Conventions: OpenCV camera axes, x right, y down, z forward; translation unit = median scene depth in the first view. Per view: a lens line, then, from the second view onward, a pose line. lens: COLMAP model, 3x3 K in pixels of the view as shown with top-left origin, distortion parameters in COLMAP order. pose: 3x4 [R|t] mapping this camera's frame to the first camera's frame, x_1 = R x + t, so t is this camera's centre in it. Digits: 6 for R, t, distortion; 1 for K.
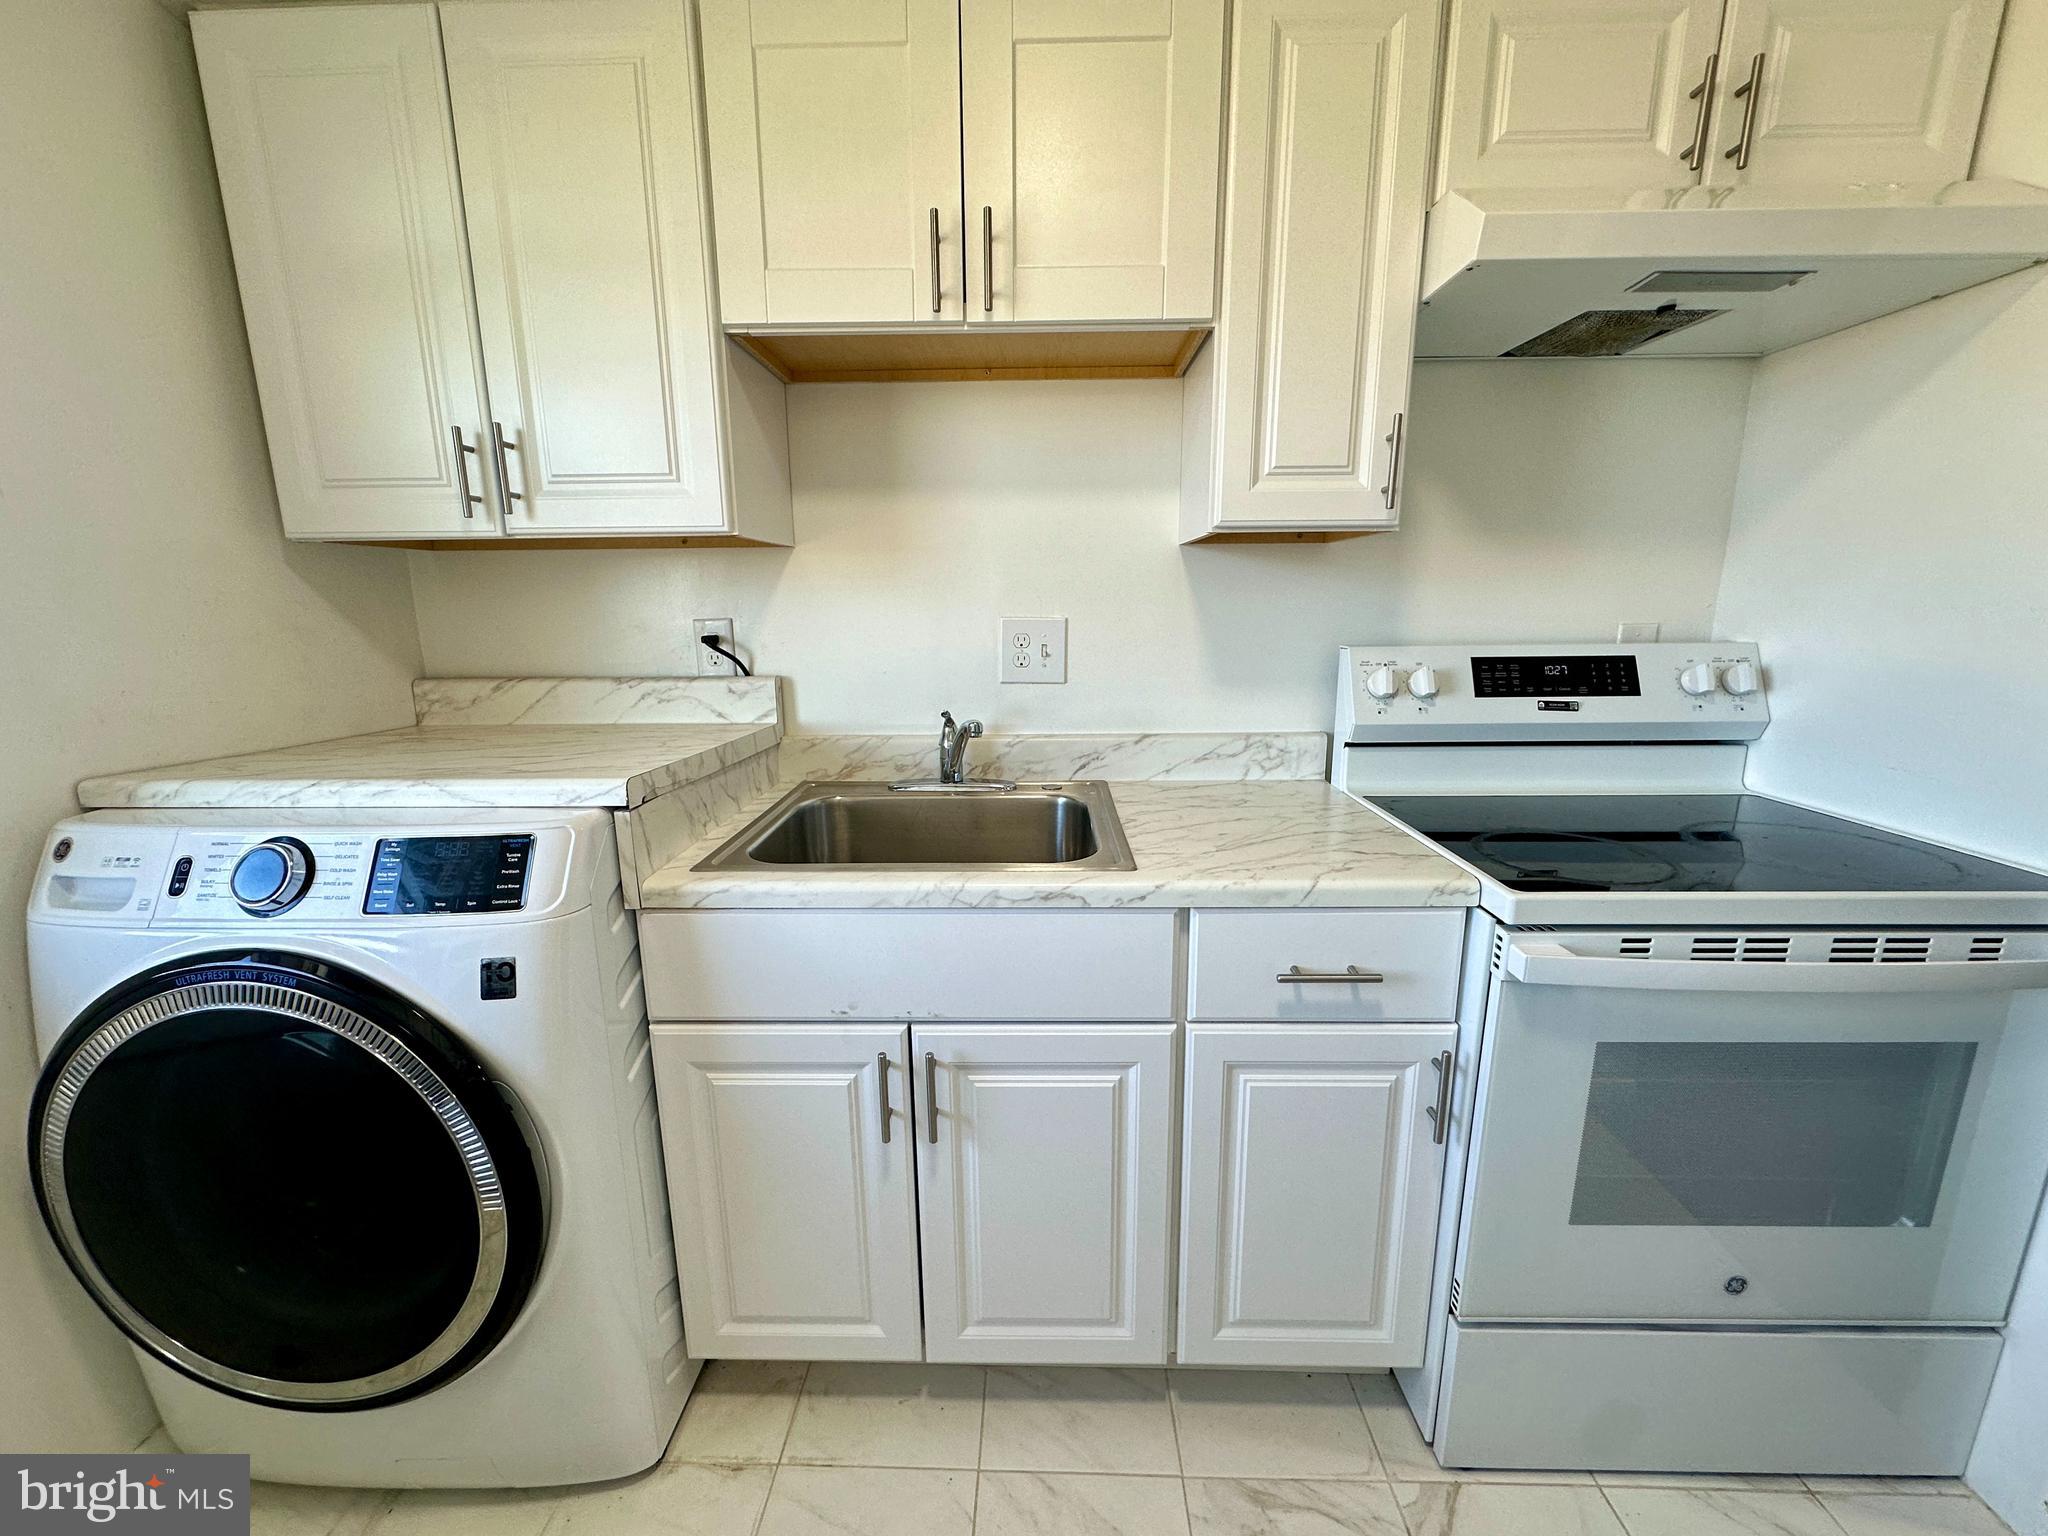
lens RADIAL K [[812.3, 0, 1021.2], [0, 812.3, 777.8], [0, 0, 1]] dist [-0.001943, 0.000481]
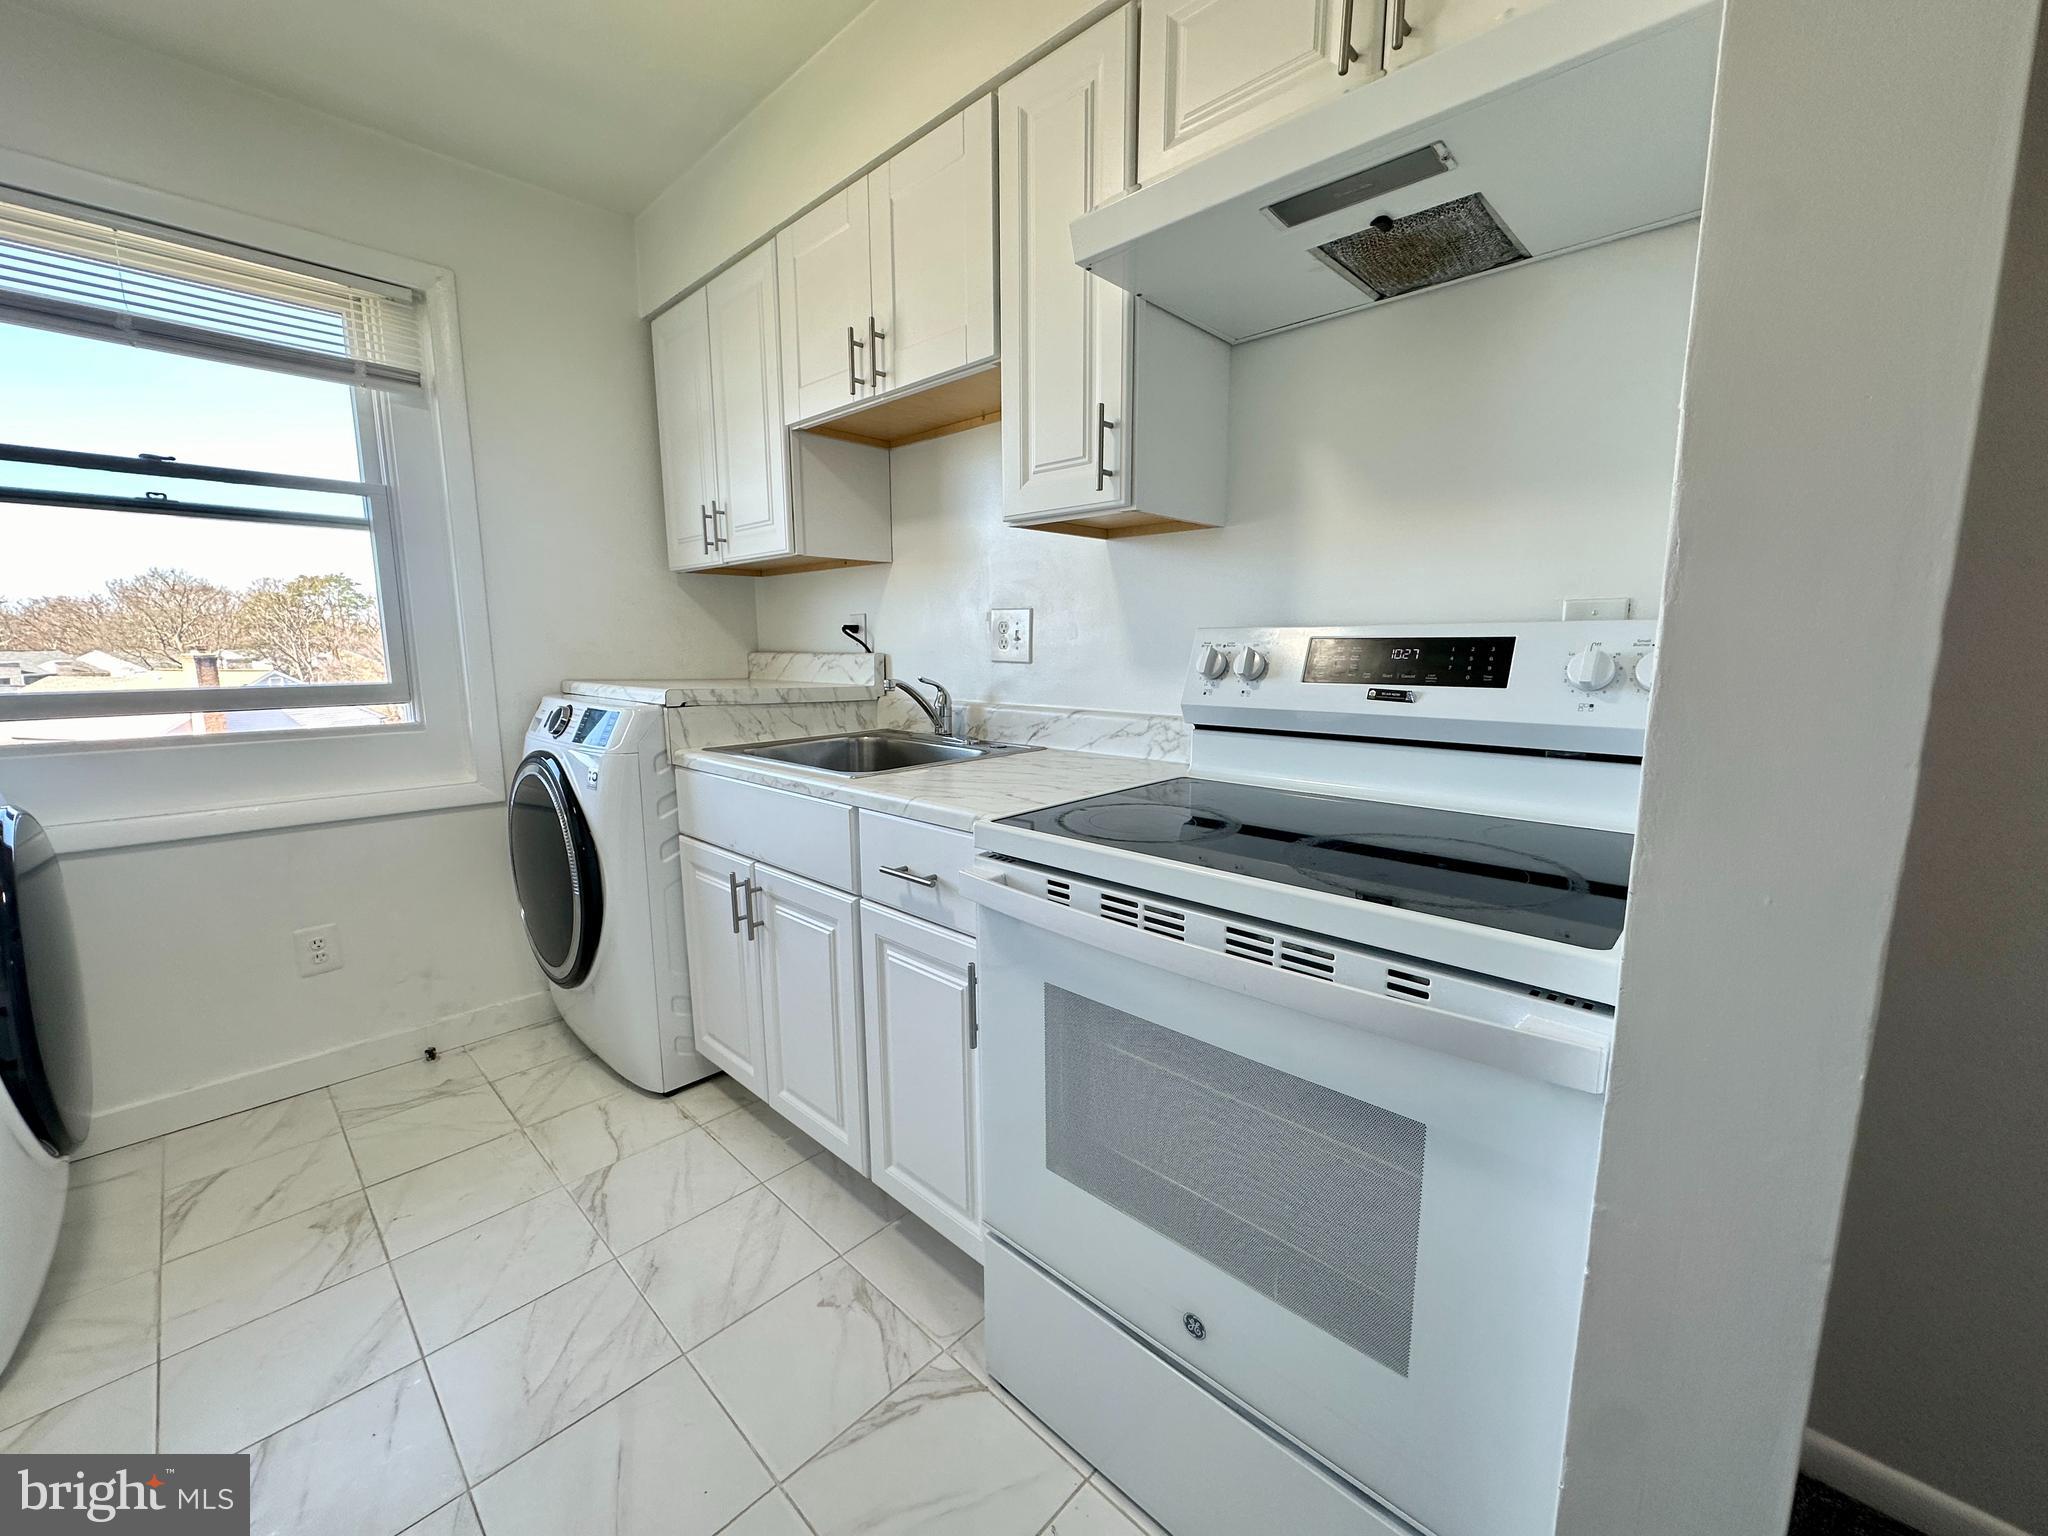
lens RADIAL K [[812.3, 0, 1025.6], [0, 812.3, 779.5], [0, 0, 1]] dist [-0.001943, 0.000481]
pose [[0.740757, 0.118361, -0.661264, 1.132889], [-0.145847, 0.989213, 0.013682, 0.049395], [0.655750, 0.086309, 0.750029, 0.152859]]
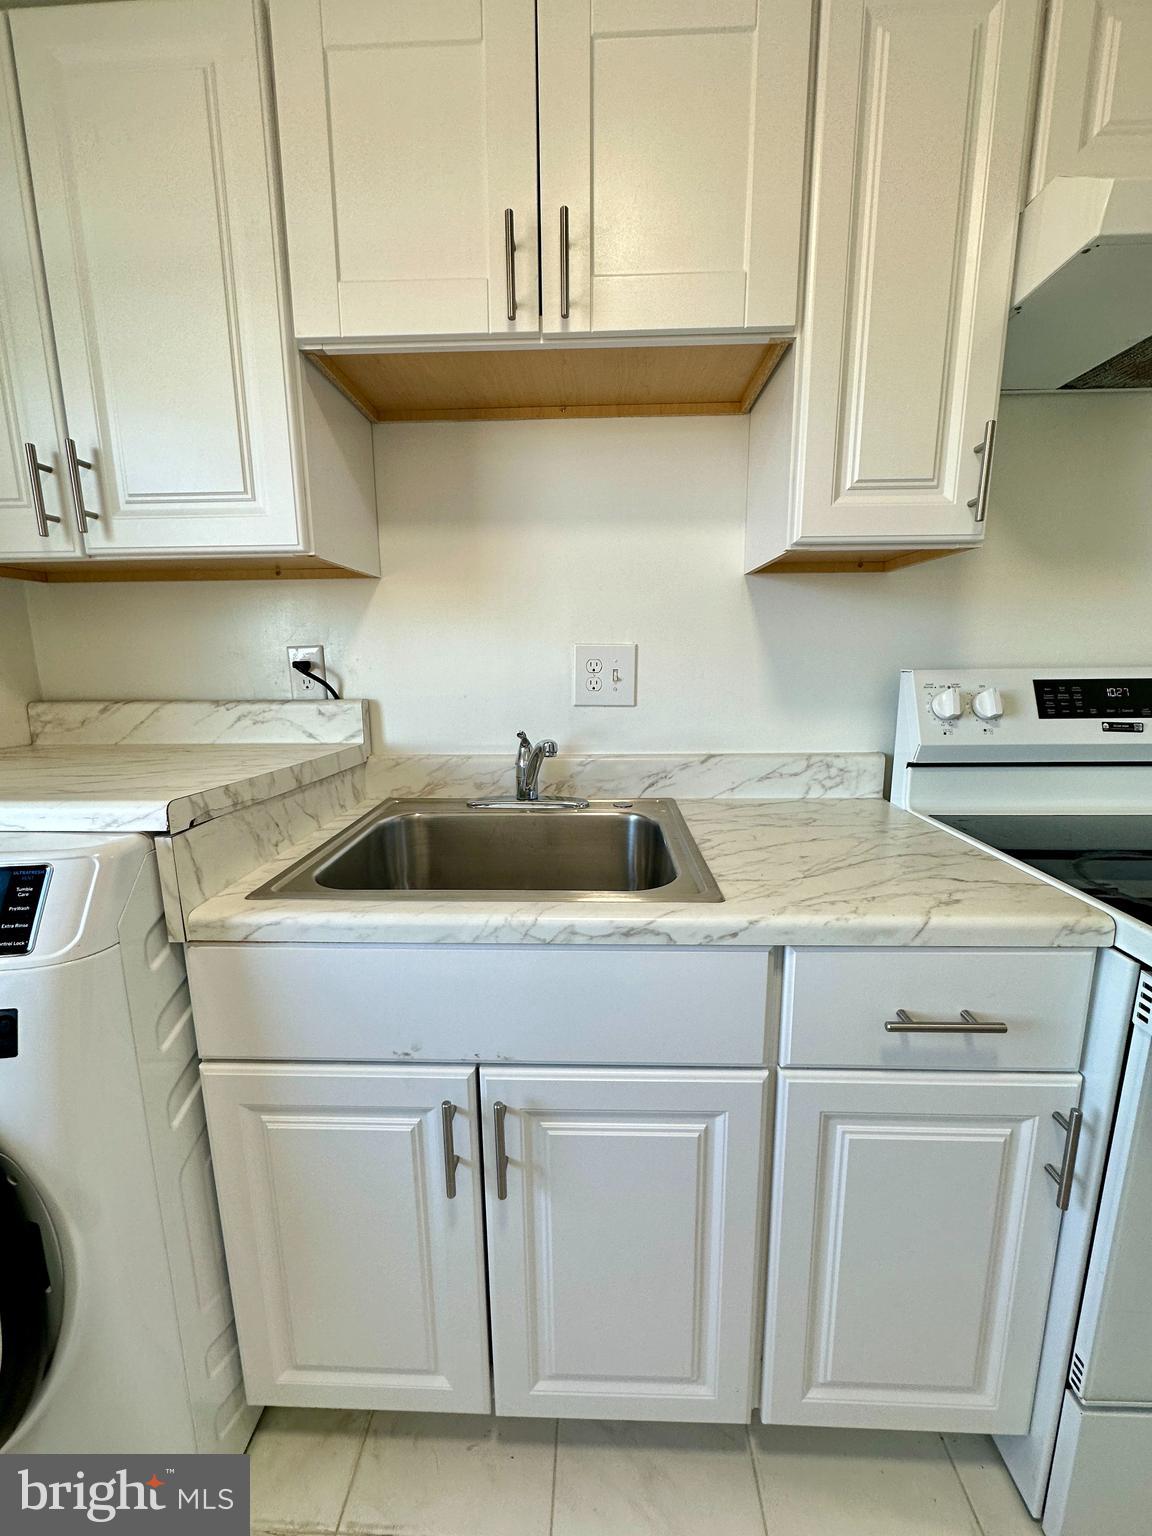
lens RADIAL K [[609.2, 0, 575.7], [0, 609.2, 771.8], [0, 0, 1]] dist [-0.001943, 0.000481]
pose [[0.999883, 0.002281, -0.015099, -0.014392], [-0.002670, 0.999663, -0.025806, -0.013239], [0.015035, 0.025844, 0.999553, 0.273670]]
